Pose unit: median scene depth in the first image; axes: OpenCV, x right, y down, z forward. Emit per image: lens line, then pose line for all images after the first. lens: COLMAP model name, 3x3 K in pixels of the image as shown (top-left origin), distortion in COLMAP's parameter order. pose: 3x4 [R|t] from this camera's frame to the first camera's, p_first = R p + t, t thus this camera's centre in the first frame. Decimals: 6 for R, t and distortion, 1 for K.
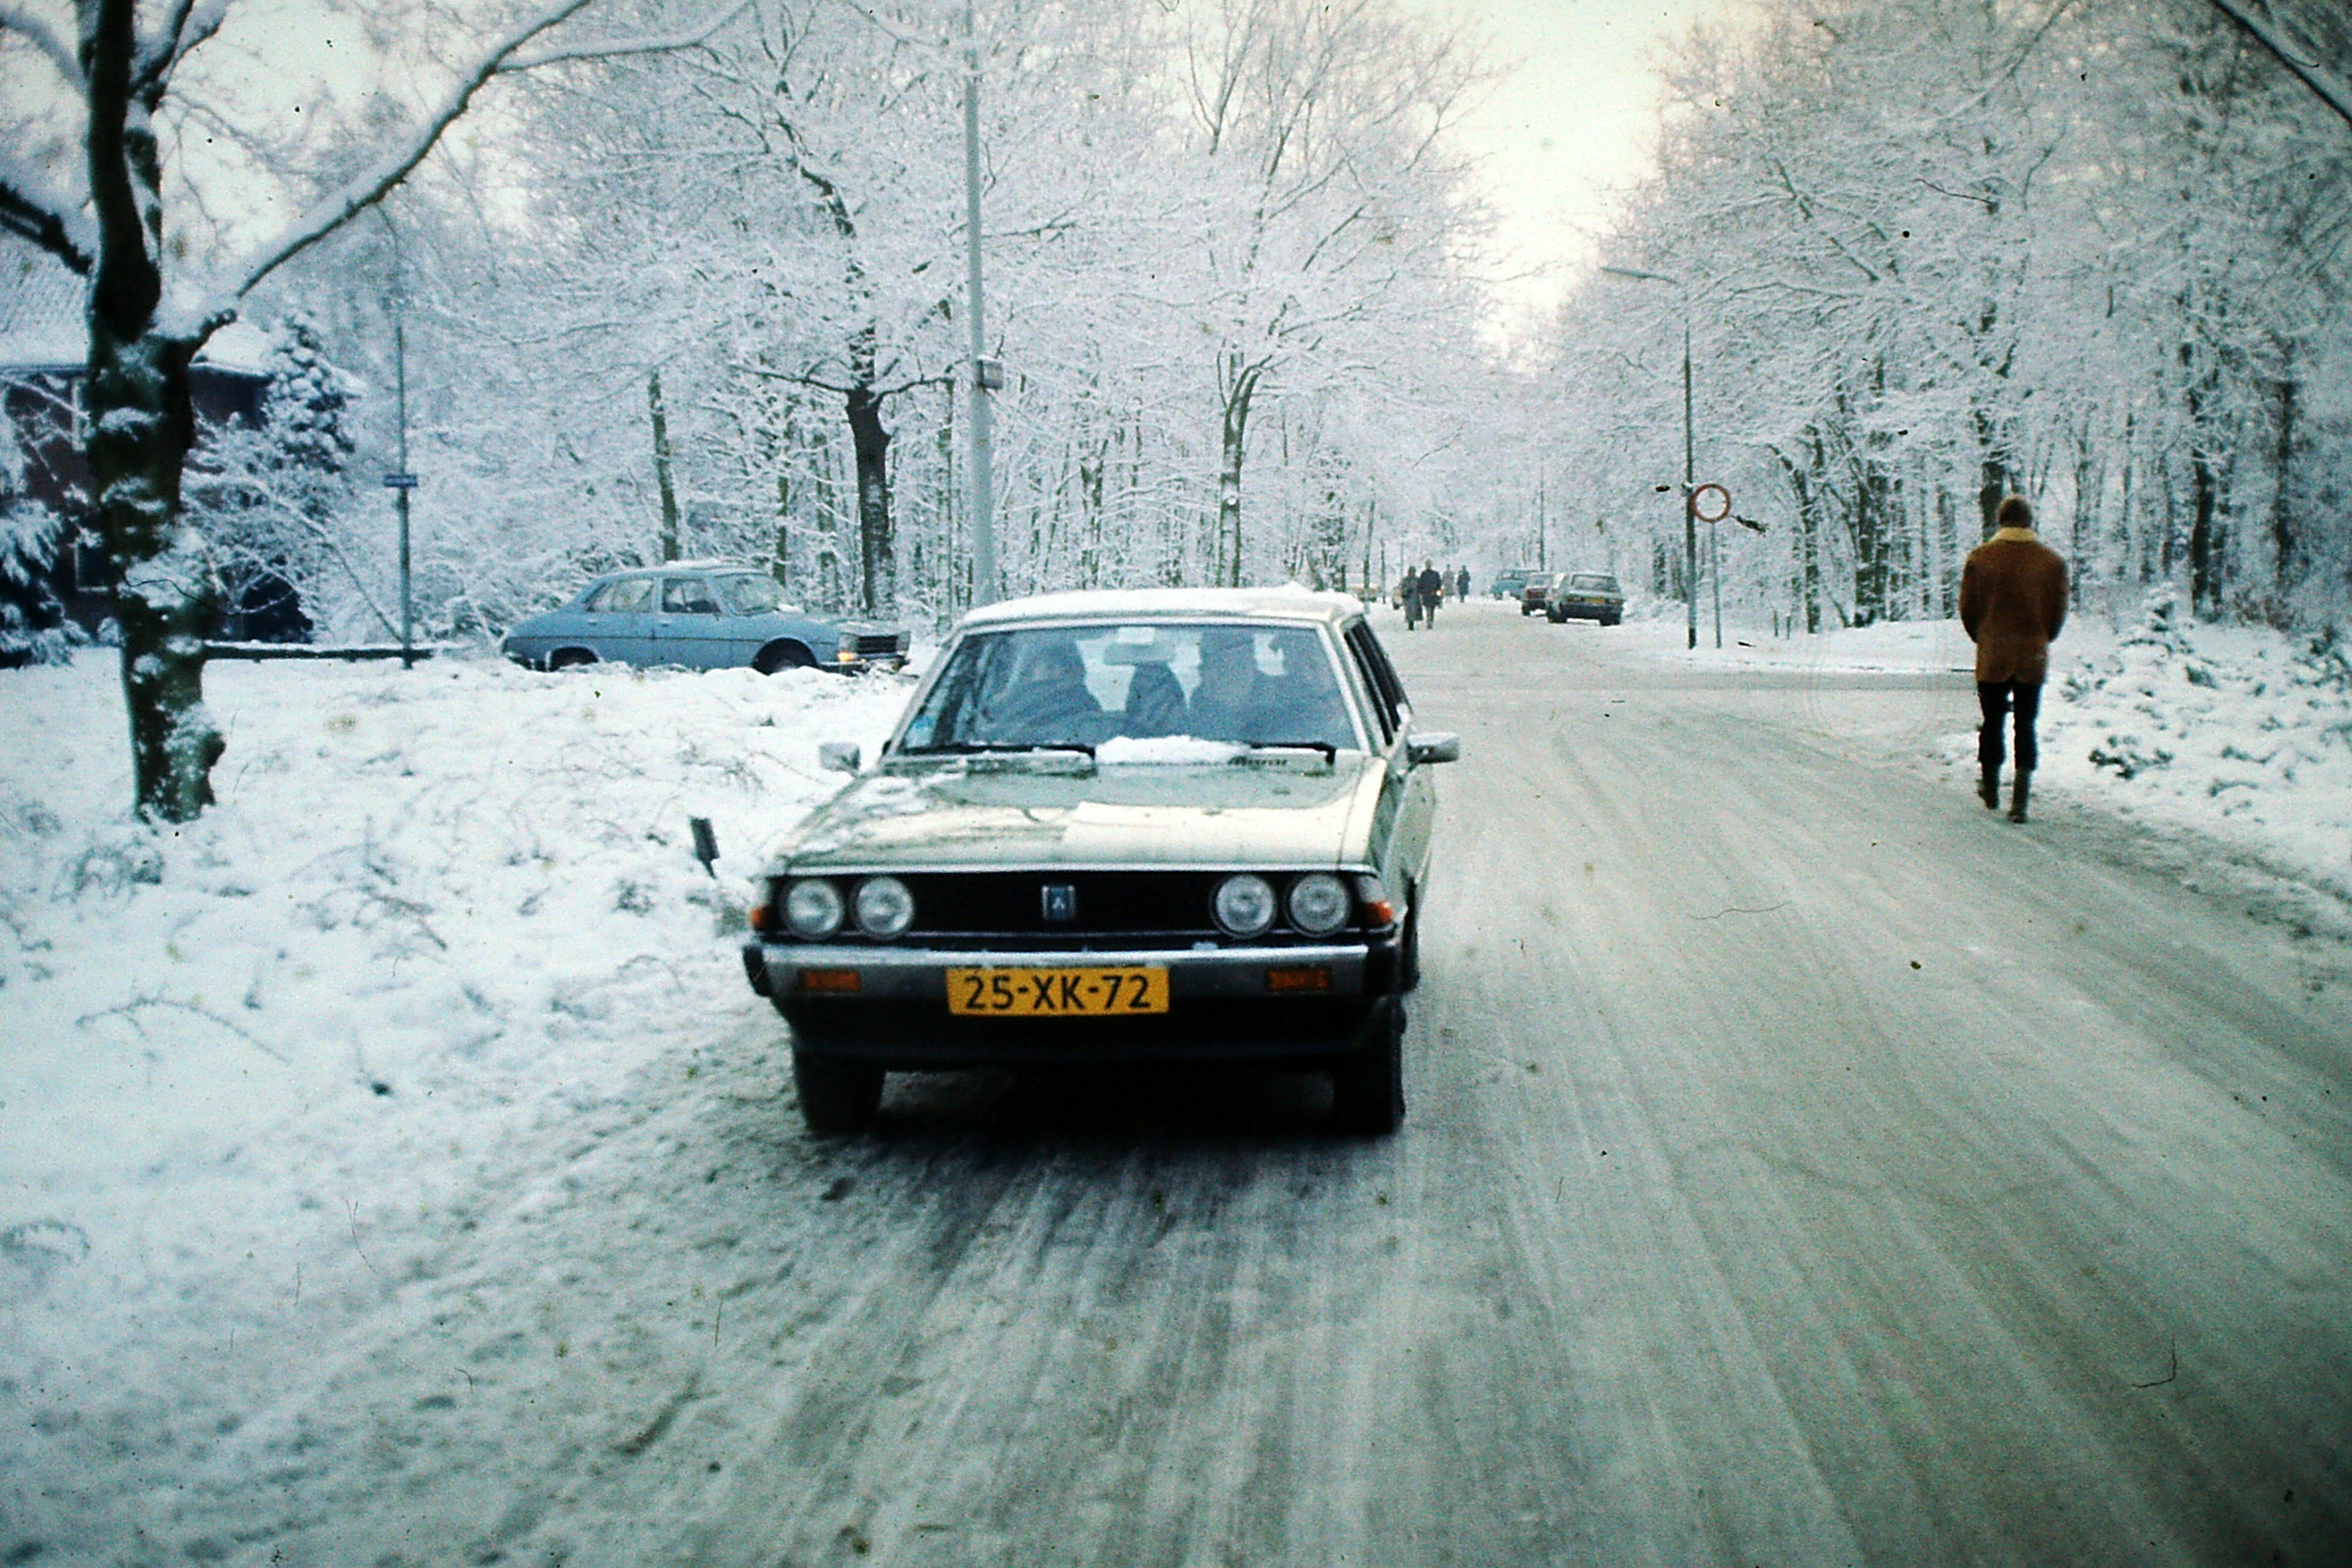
lens RADIAL K [[2913.0, 0, 1176.0], [0, 2913.0, 784.0], [0, 0, 1]] dist [-0.078468, -0.041805]
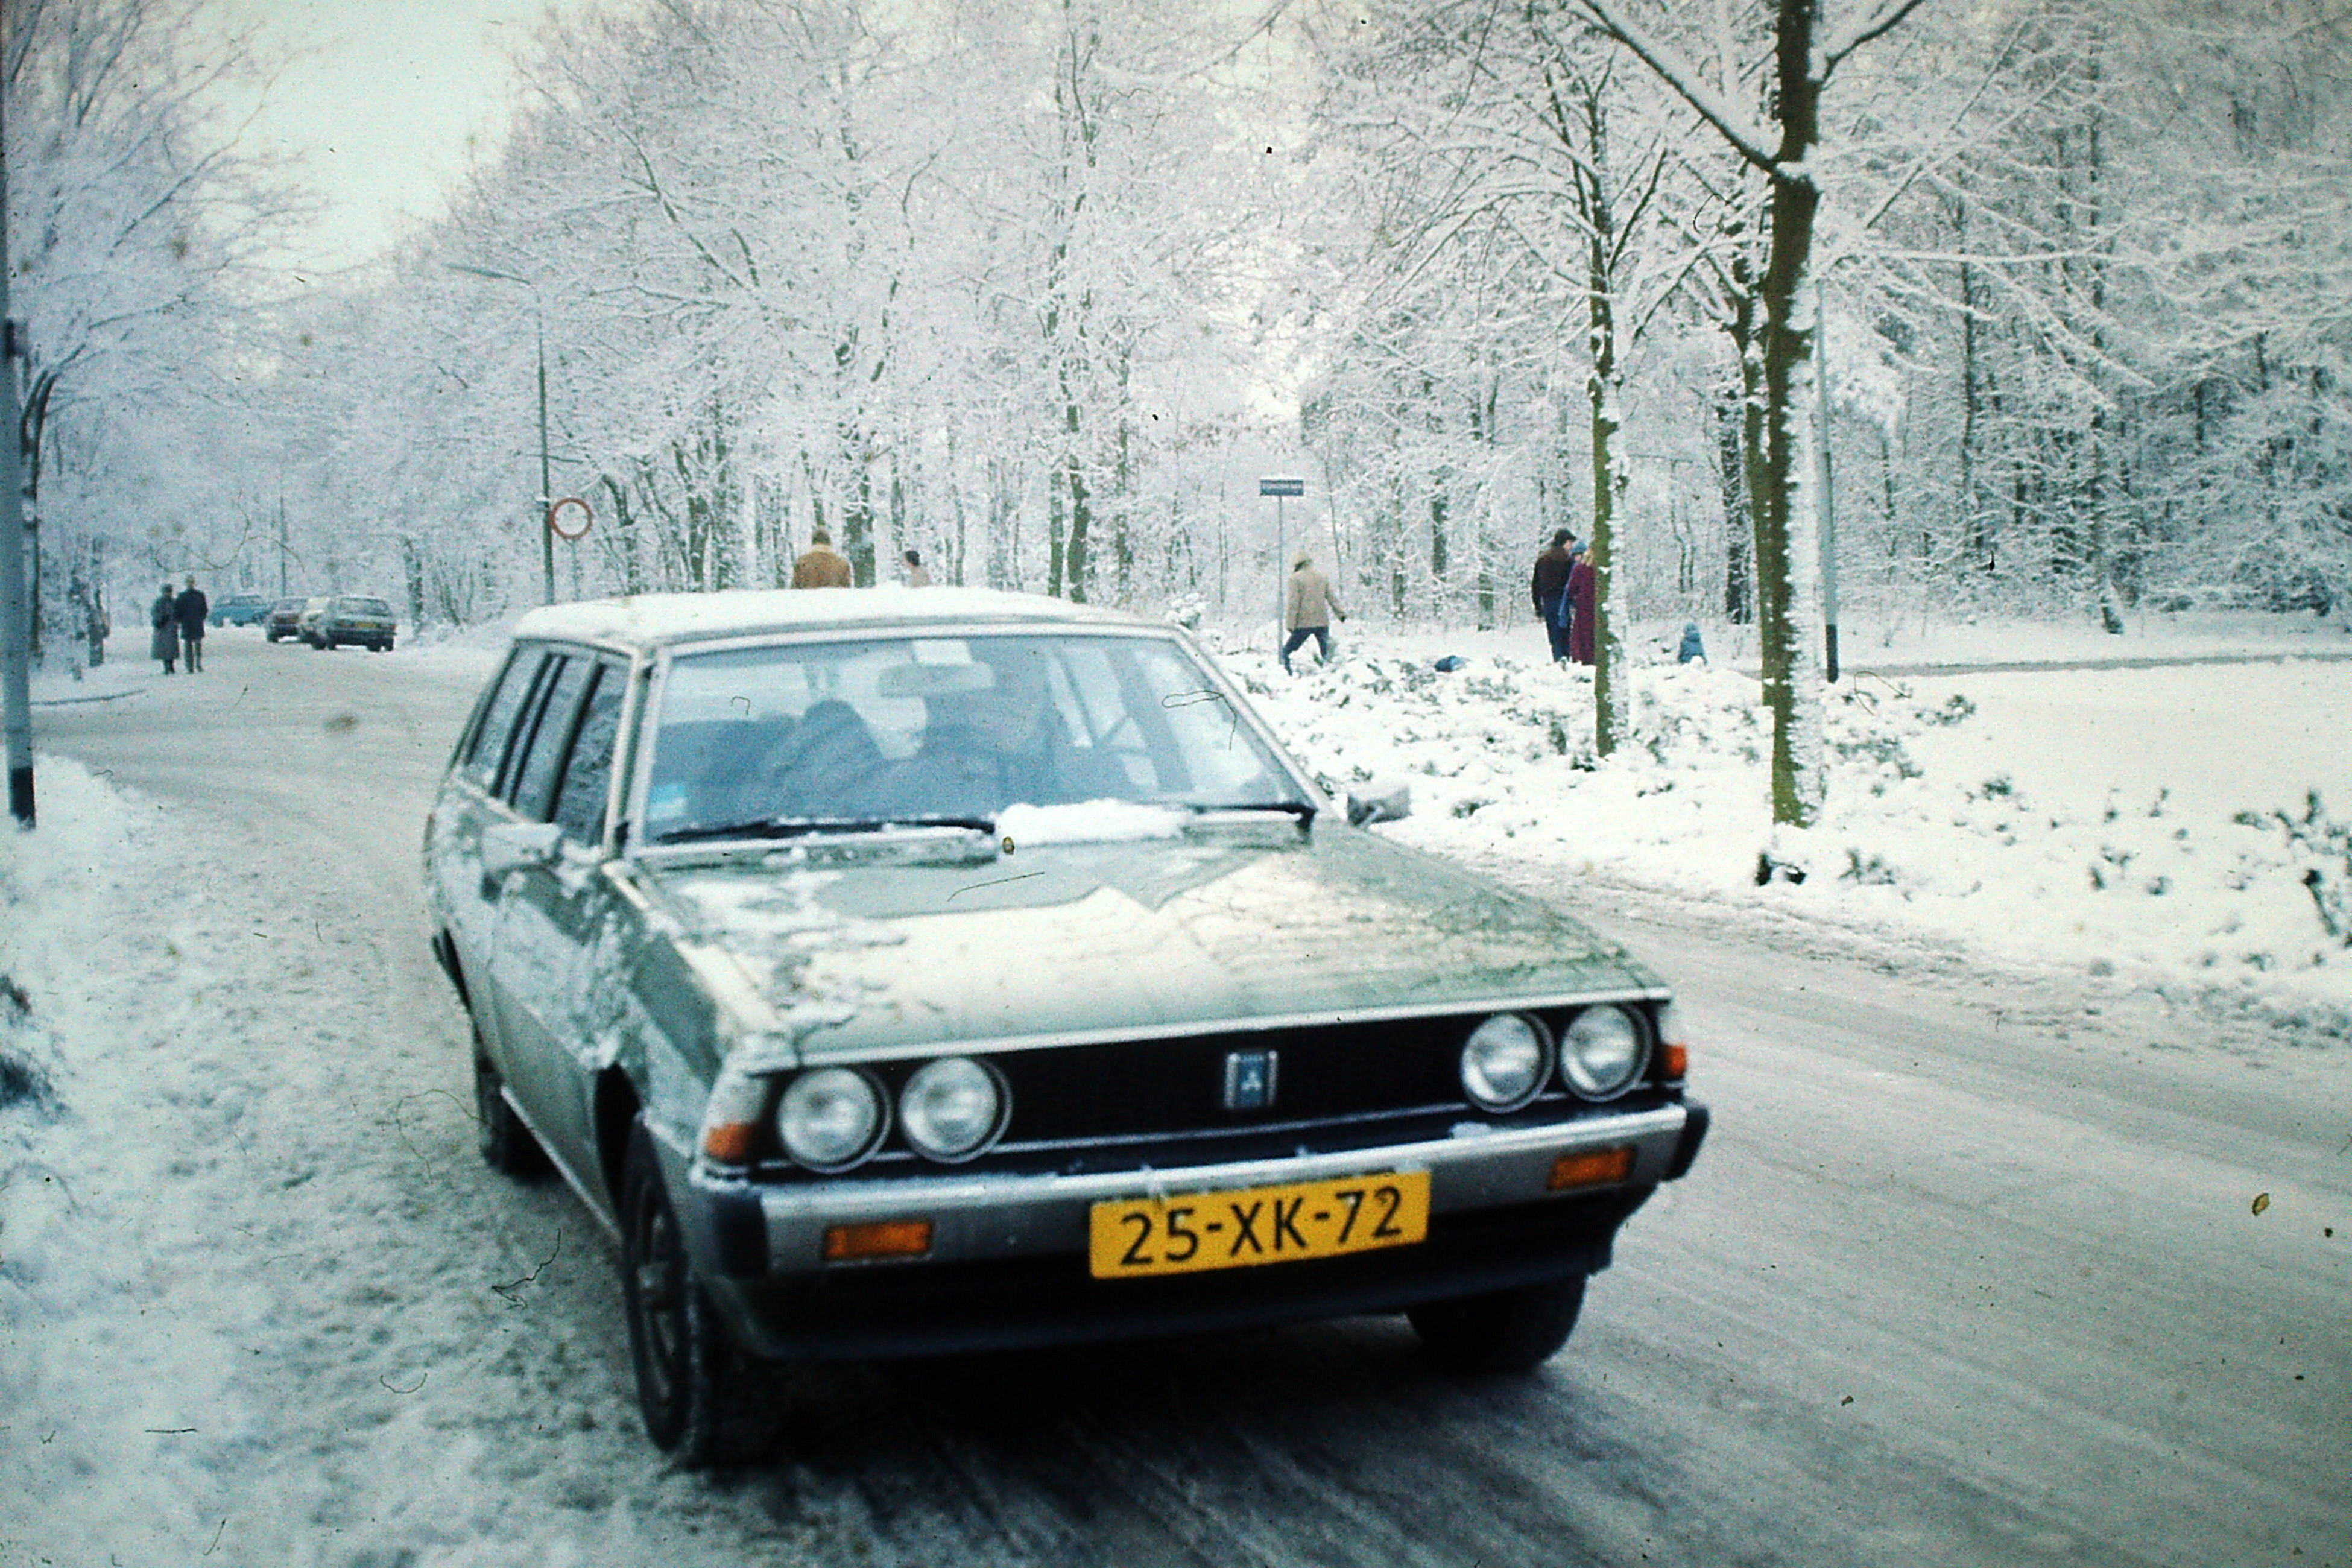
lens RADIAL K [[2913.0, 0, 1176.0], [0, 2913.0, 784.0], [0, 0, 1]] dist [-0.078468, -0.041805]
pose [[0.903313, -0.033631, 0.427661, -0.312364], [0.037115, 0.999311, 0.000191, -0.022503], [-0.427373, 0.015700, 0.903939, 0.439844]]
